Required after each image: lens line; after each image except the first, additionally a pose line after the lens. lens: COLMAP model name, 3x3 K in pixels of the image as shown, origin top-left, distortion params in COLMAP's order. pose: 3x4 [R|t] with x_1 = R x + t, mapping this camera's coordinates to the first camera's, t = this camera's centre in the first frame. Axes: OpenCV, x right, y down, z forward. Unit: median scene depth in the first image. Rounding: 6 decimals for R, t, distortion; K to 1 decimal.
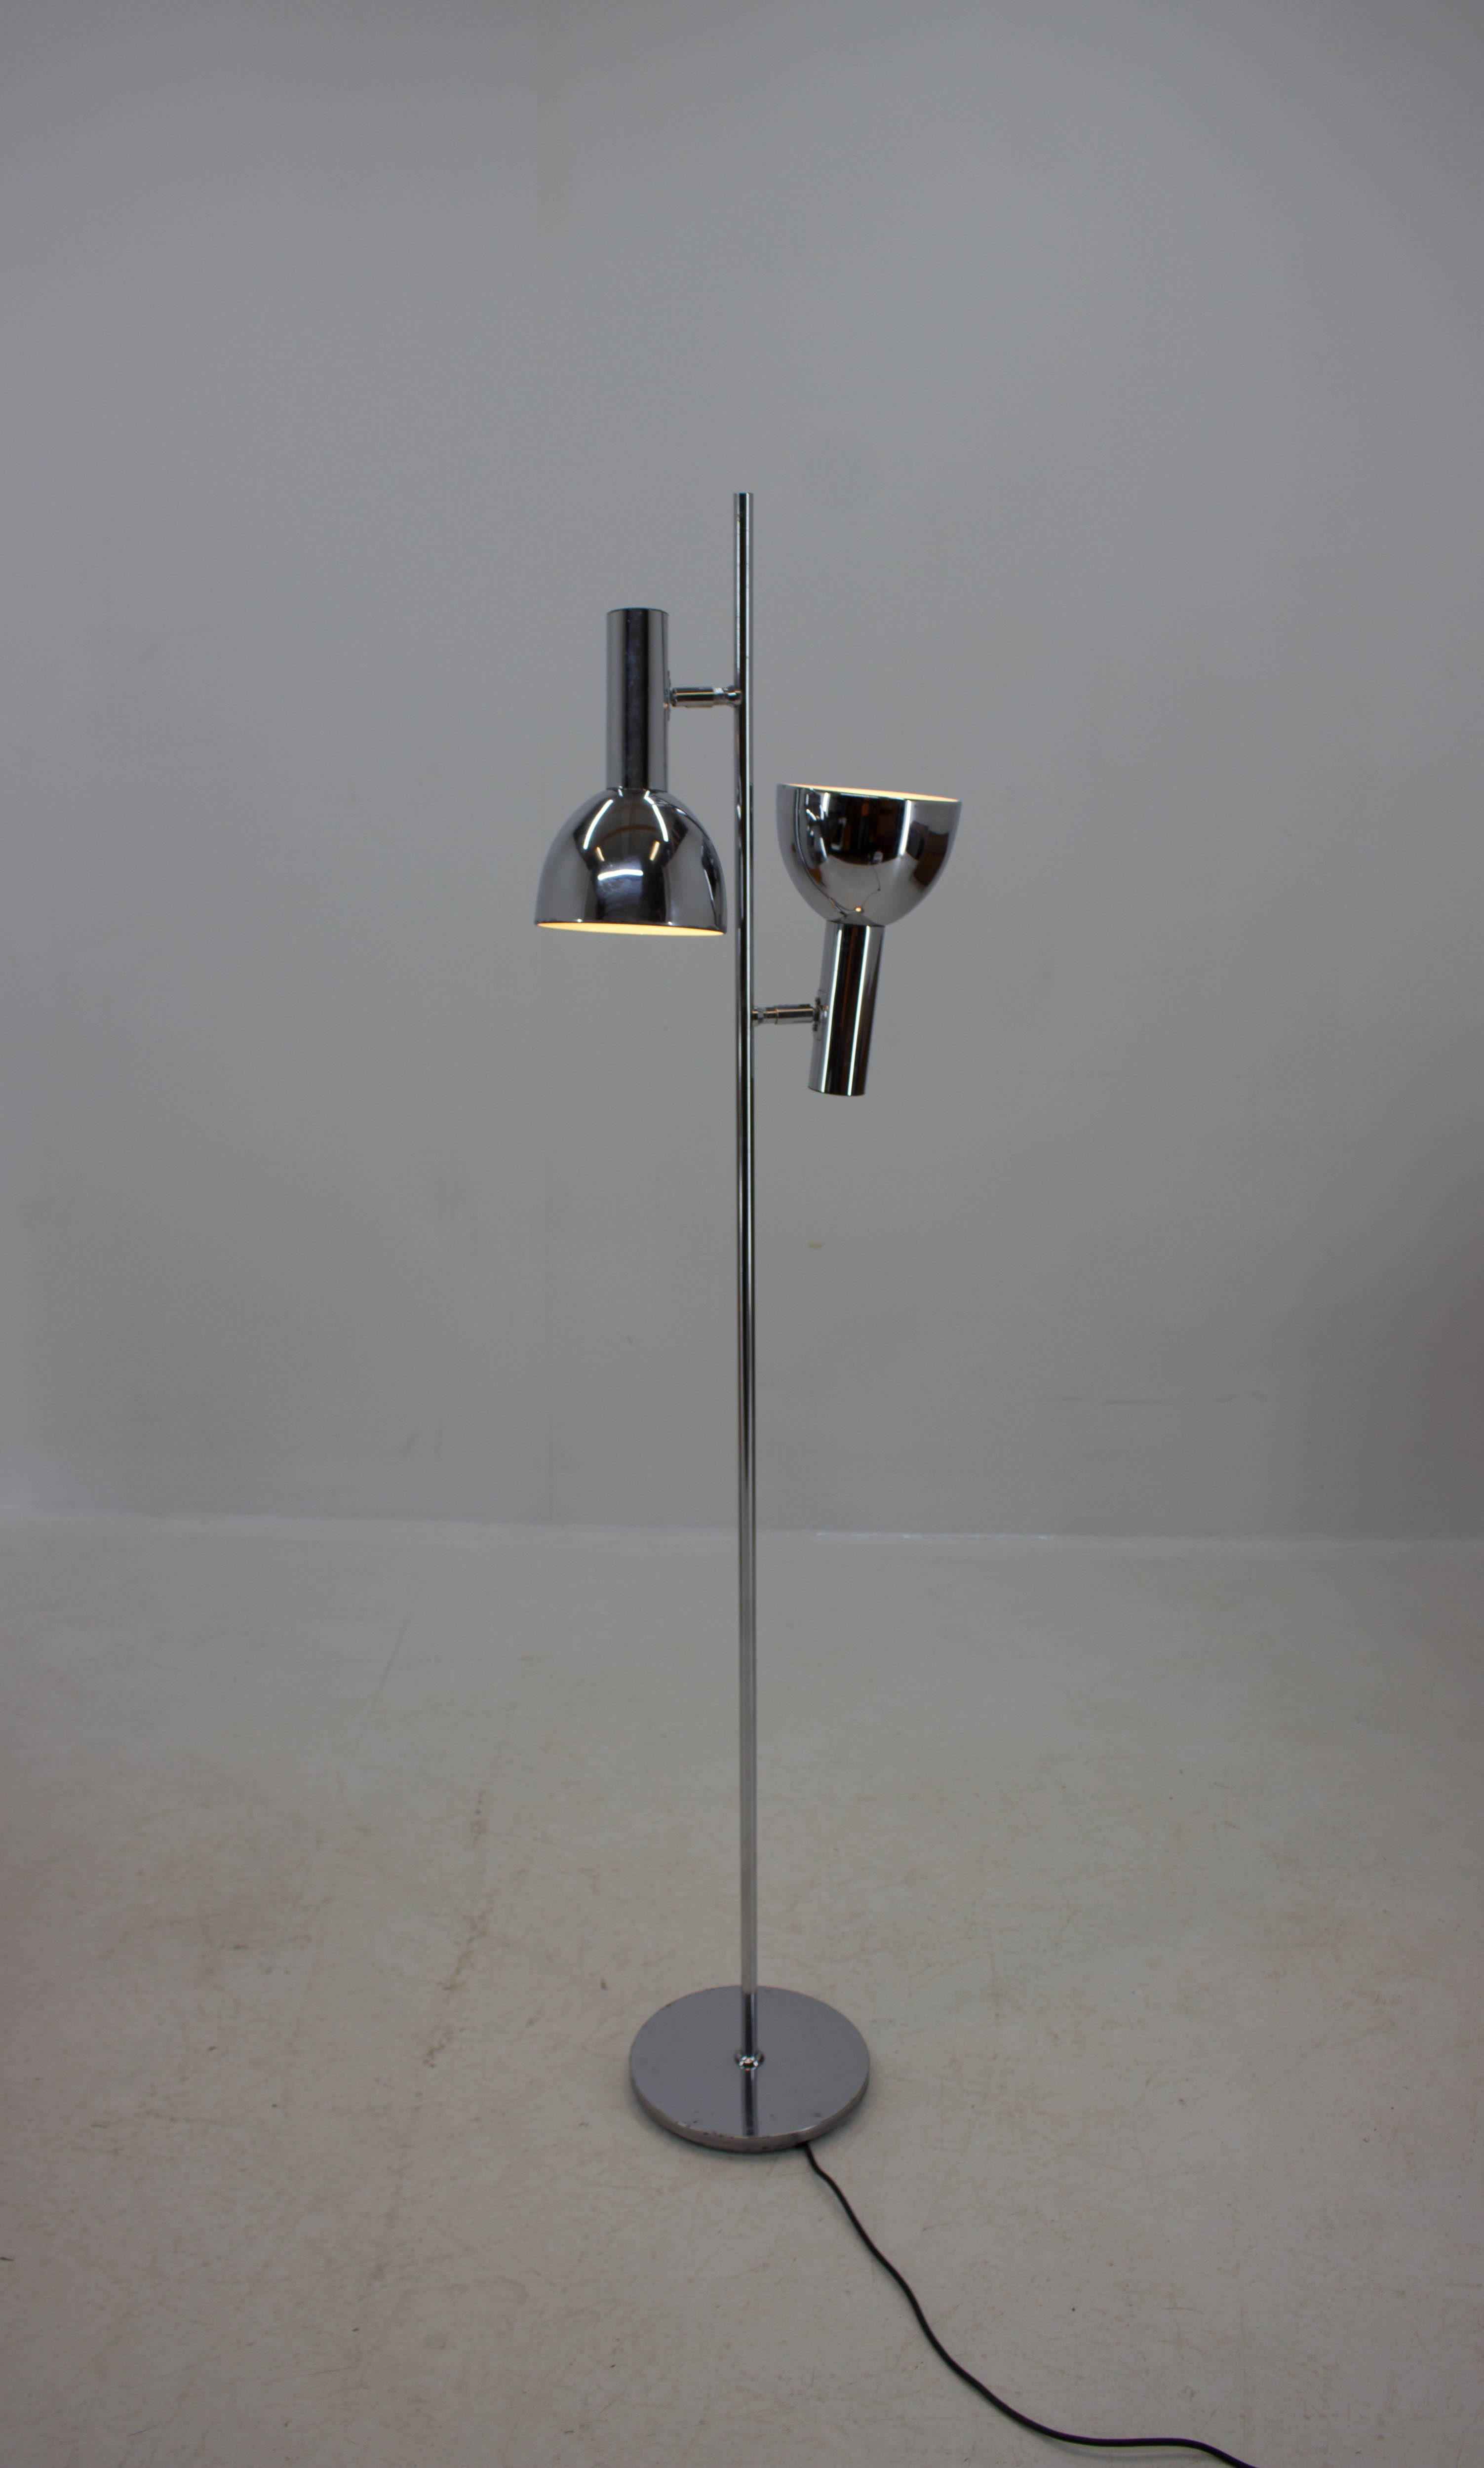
lens RADIAL K [[2103.4, 0, 791.7], [0, 2103.4, 1174.0], [0, 0, 1]] dist [-0.142108, 0.063664]
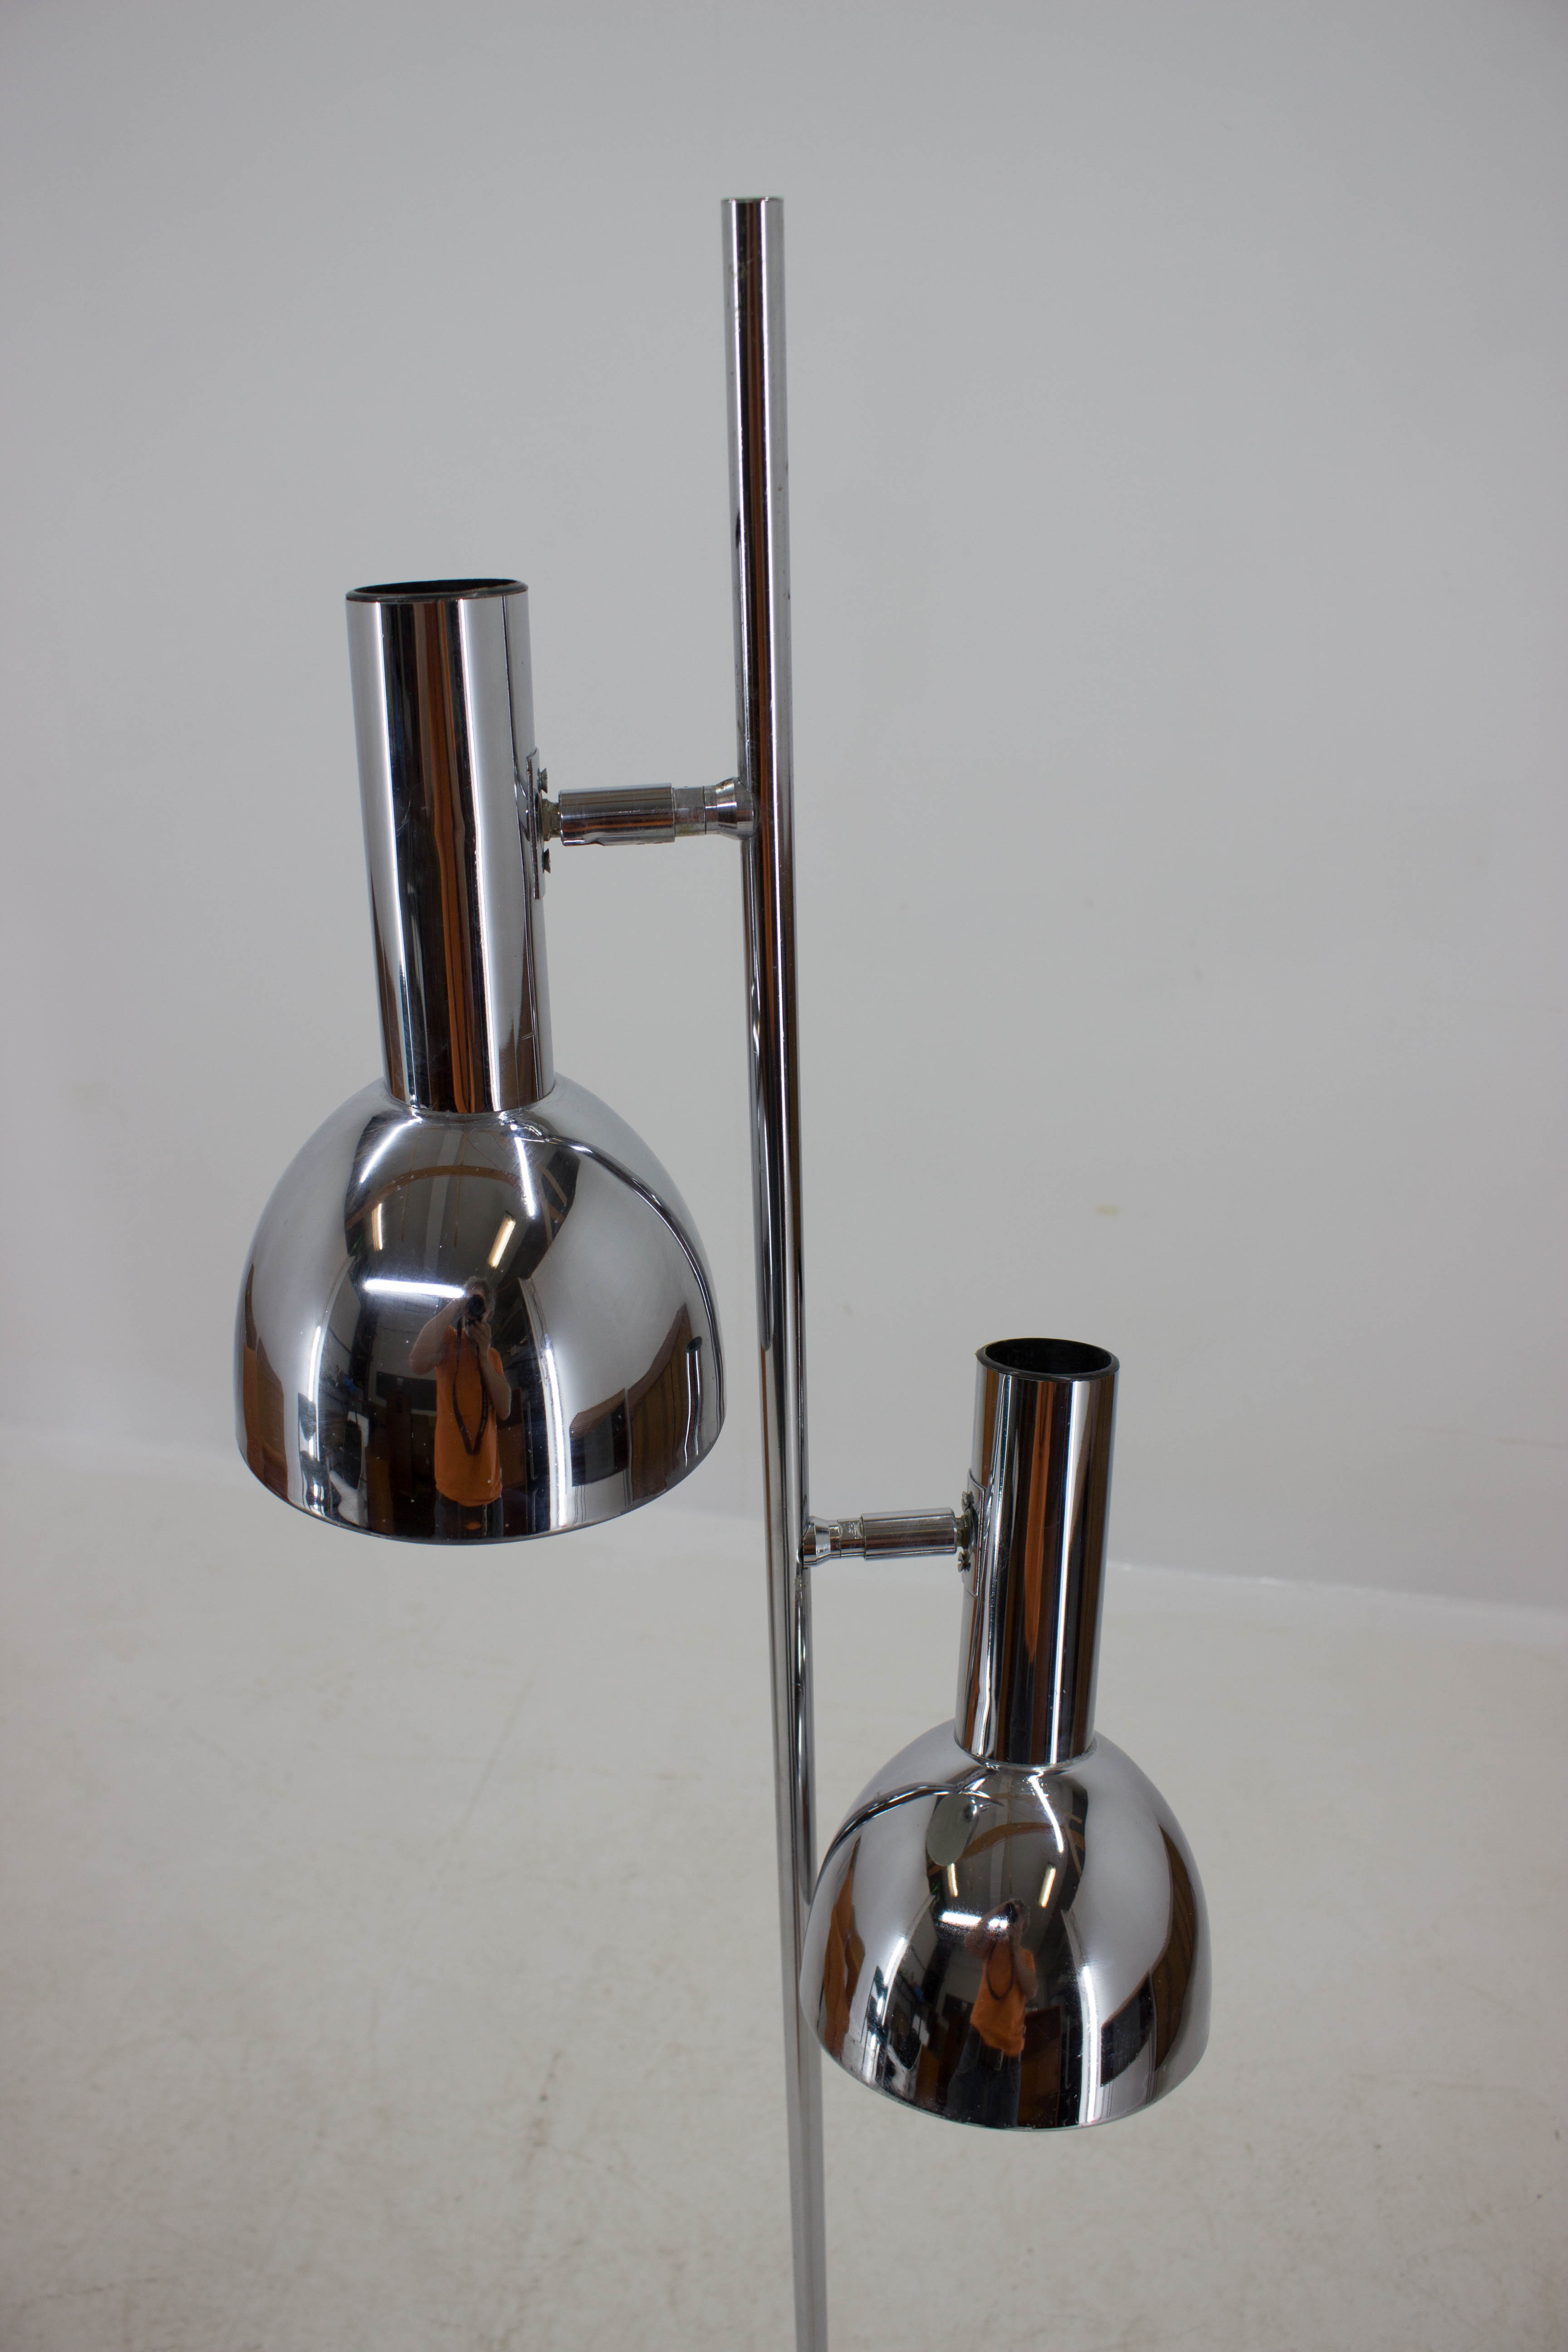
lens RADIAL K [[1945.1, 0, 784.0], [0, 1945.1, 1176.0], [0, 0, 1]] dist [-0.120546, 0.063354]
pose [[0.980457, 0.072086, -0.183051, 0.038291], [-0.026741, 0.970648, 0.239013, -0.218850], [0.194908, -0.229447, 0.953606, 0.602152]]
